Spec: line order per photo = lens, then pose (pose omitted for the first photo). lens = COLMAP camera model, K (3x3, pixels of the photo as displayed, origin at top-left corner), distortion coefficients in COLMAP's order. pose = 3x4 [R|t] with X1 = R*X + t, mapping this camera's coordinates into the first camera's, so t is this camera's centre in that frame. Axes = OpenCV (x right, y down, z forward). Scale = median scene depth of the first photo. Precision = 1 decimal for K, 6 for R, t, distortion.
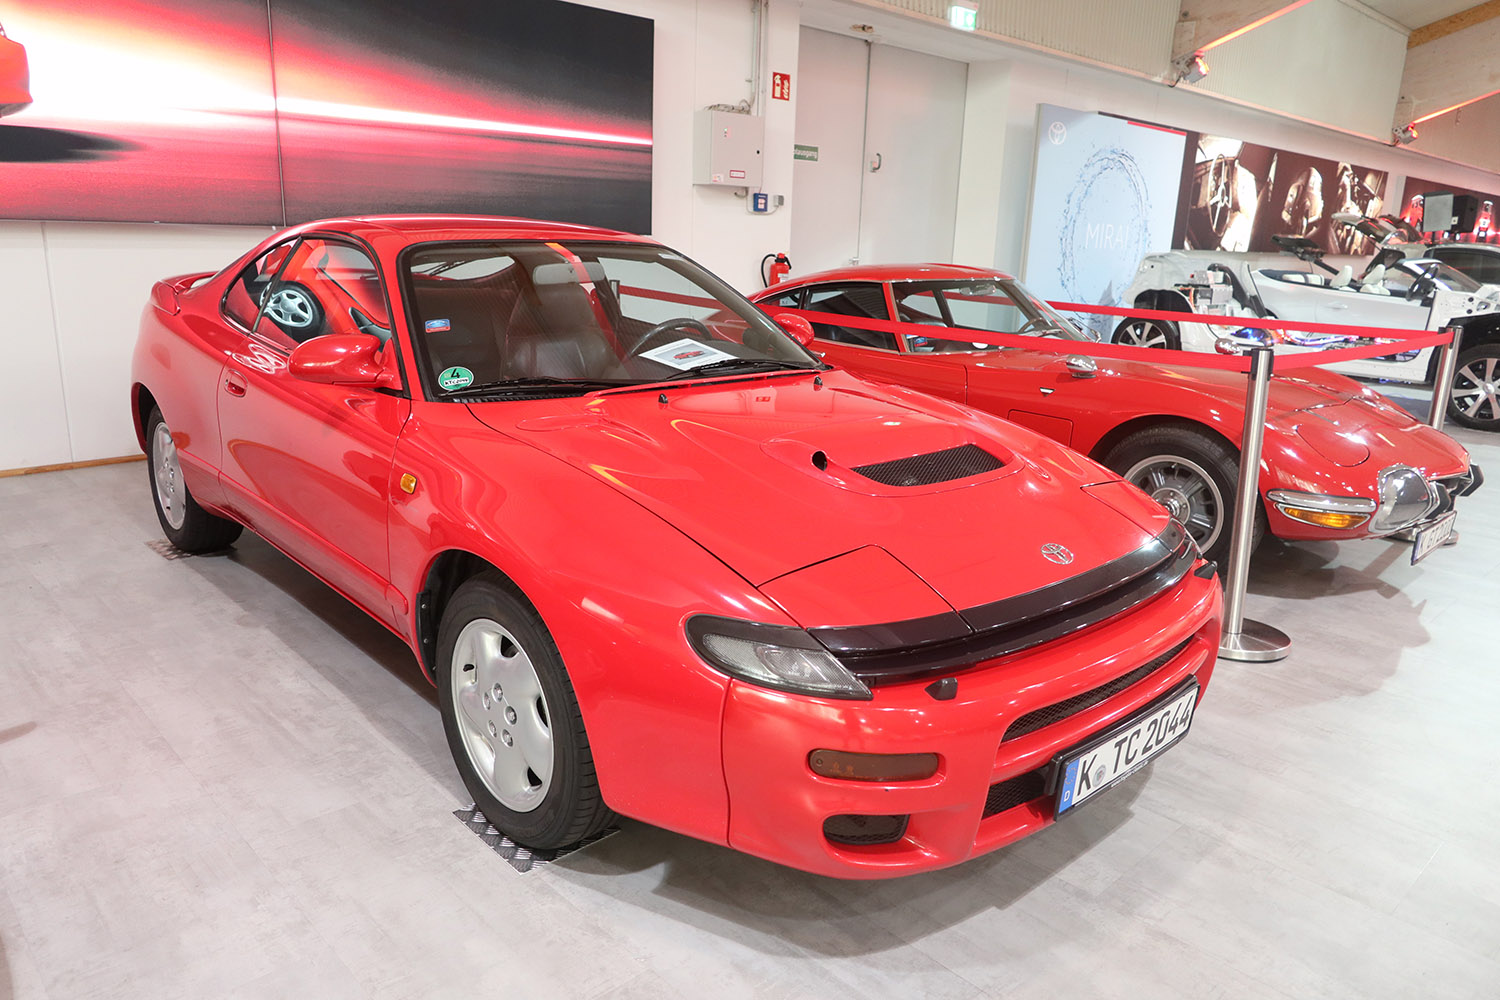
lens RADIAL K [[1041.5, 0, 750.0], [0, 1041.5, 500.0], [0, 0, 1]] dist [-0.015514, 0.000461]
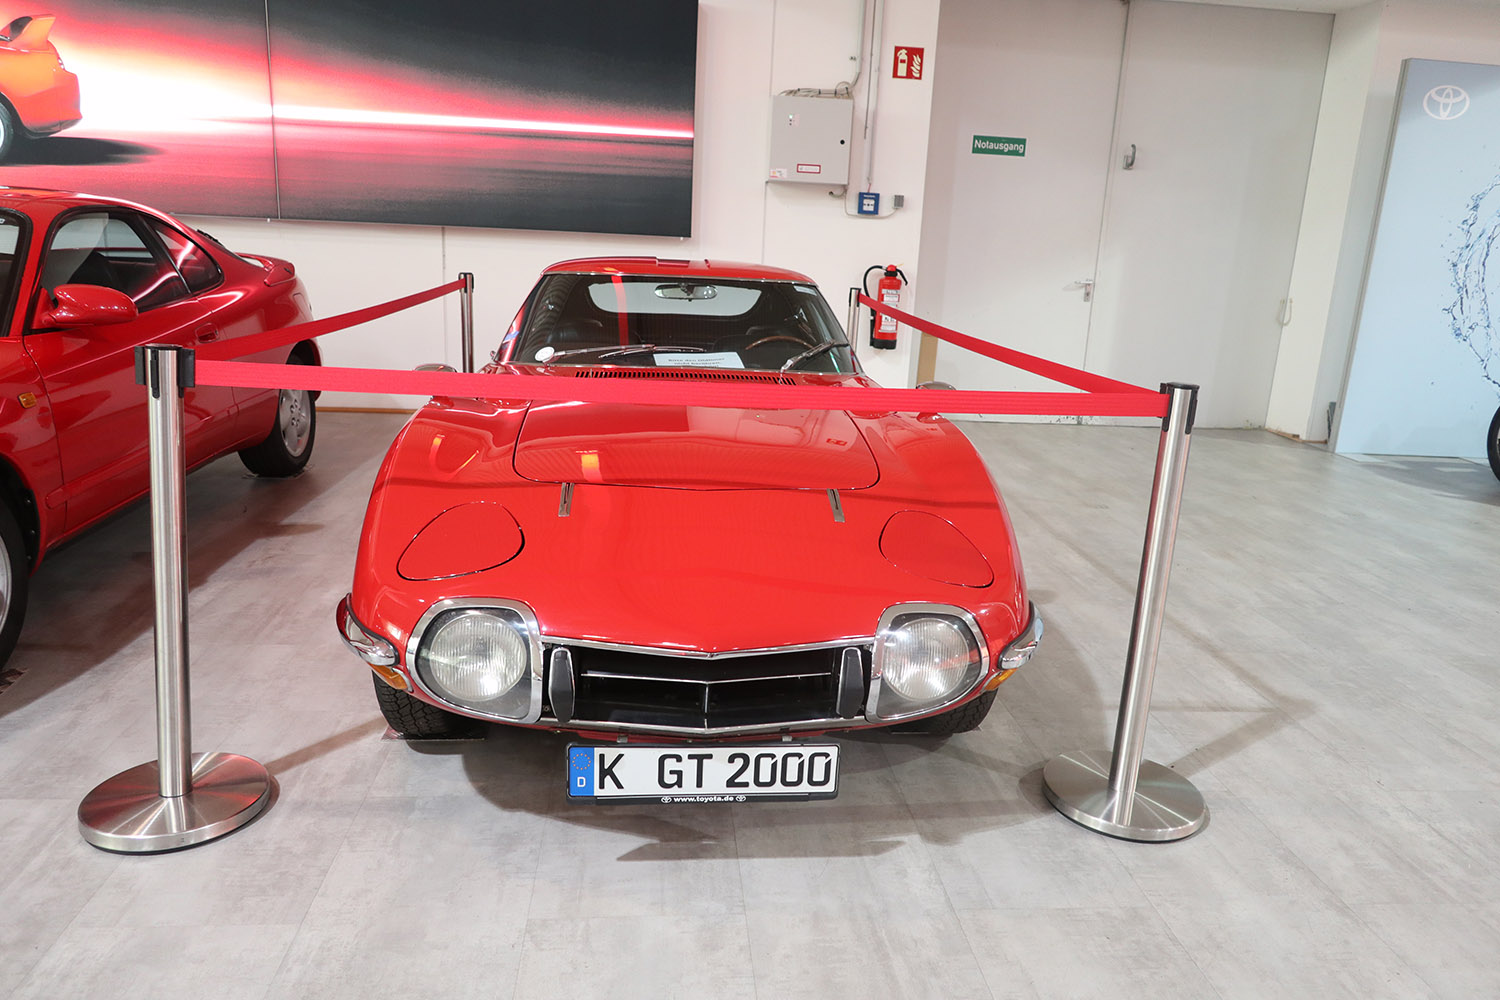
lens RADIAL K [[1041.5, 0, 750.0], [0, 1041.5, 500.0], [0, 0, 1]] dist [-0.015514, 0.000461]
pose [[0.780797, 0.155679, -0.605079, 0.477010], [-0.177667, 0.983801, 0.023857, -0.054796], [0.598992, 0.088875, 0.795808, 0.298842]]
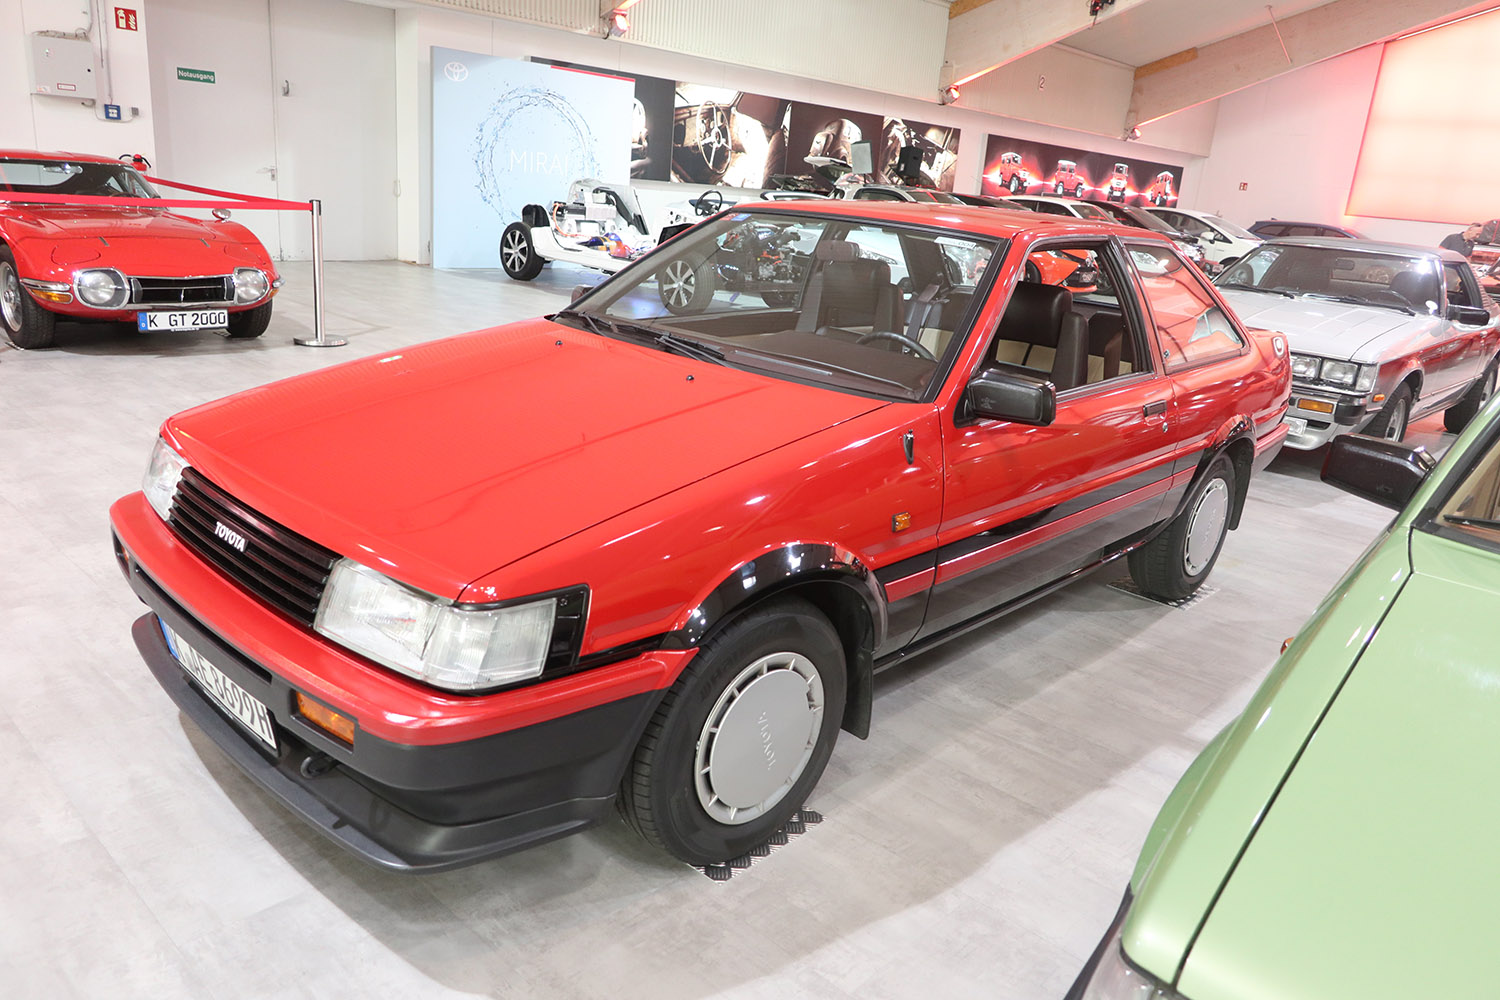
lens RADIAL K [[1047.2, 0, 750.0], [0, 1047.2, 500.0], [0, 0, 1]] dist [-0.008242, -0.000556]
pose [[0.997520, 0.028507, 0.064349, 0.710866], [-0.031338, 0.998565, 0.043420, 0.104091], [-0.063019, -0.045329, 0.996982, -0.329023]]
